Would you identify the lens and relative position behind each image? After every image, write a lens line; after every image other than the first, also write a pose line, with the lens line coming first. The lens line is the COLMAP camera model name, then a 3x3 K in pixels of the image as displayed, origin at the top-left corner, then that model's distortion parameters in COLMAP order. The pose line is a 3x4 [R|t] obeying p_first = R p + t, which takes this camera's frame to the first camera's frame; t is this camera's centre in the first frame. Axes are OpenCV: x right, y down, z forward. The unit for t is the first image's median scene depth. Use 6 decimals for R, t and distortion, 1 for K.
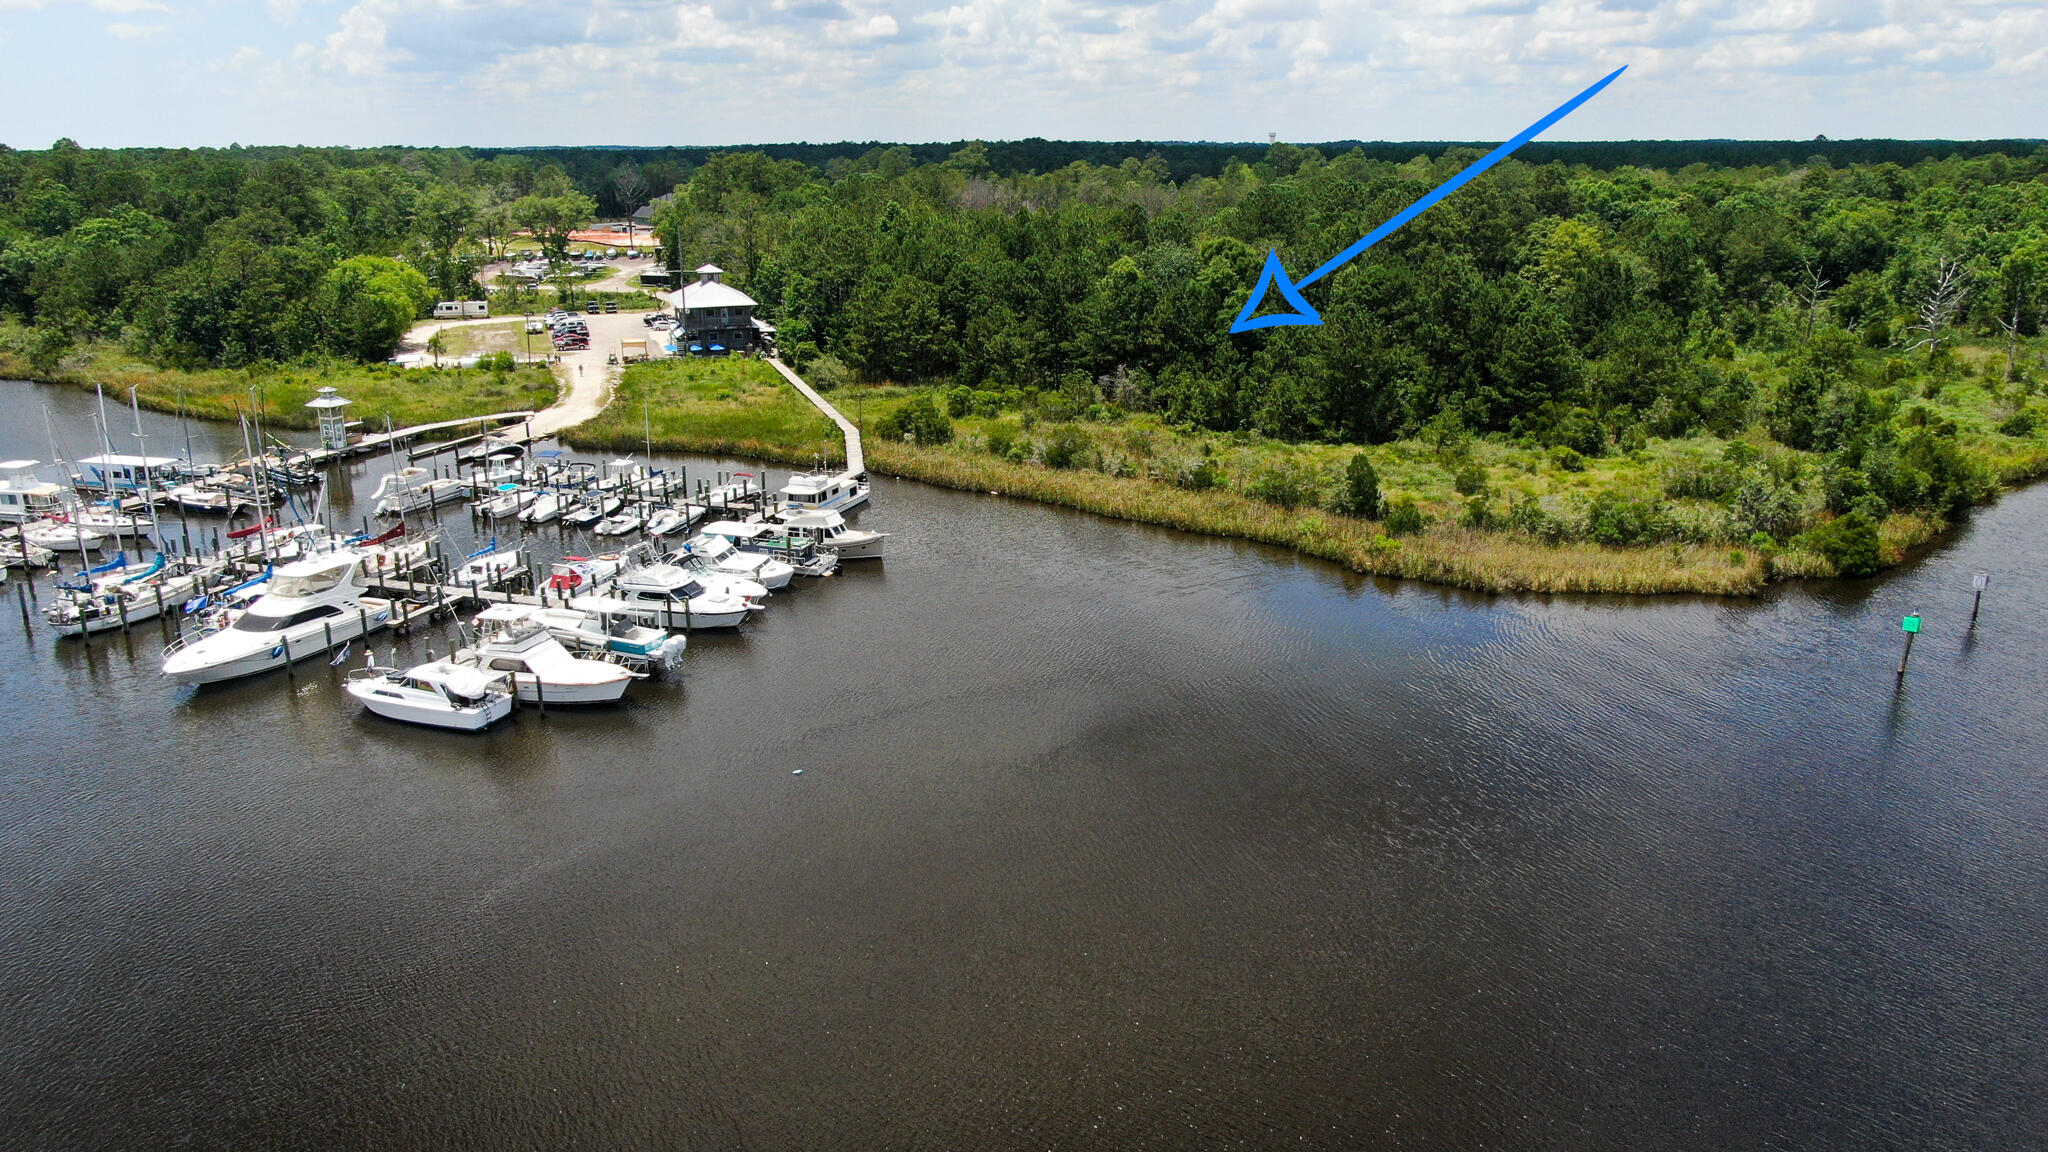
lens RADIAL K [[1457.1, 0, 1015.9], [0, 1457.1, 578.0], [0, 0, 1]] dist [-0.012903, 0.000906]
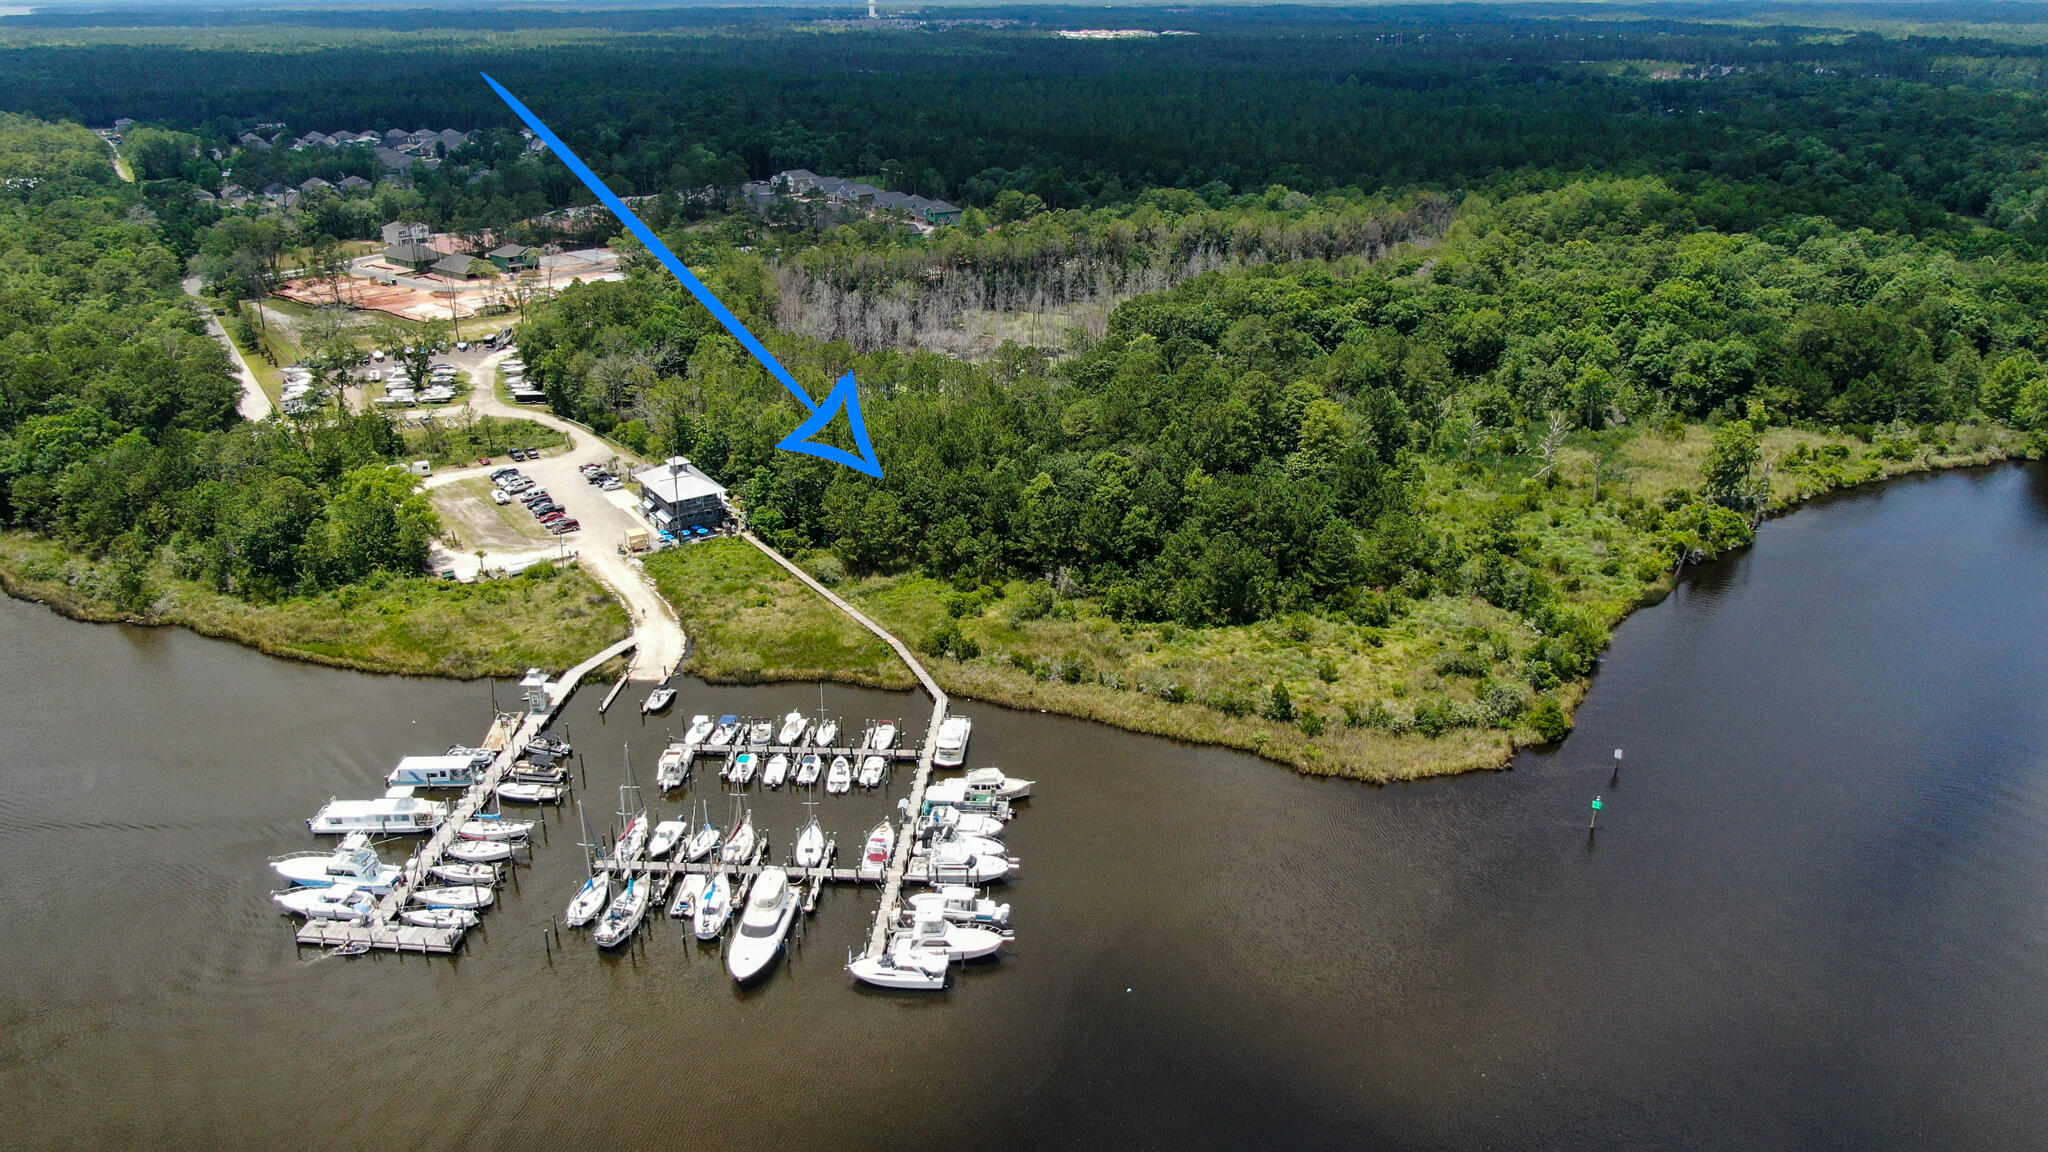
lens RADIAL K [[1457.1, 0, 1030.4], [0, 1457.1, 573.3], [0, 0, 1]] dist [-0.012903, 0.000906]
pose [[0.962614, -0.094142, 0.253990, -0.367772], [0.072073, 0.992879, 0.094856, -0.318130], [-0.261111, -0.073004, 0.962544, -0.421576]]
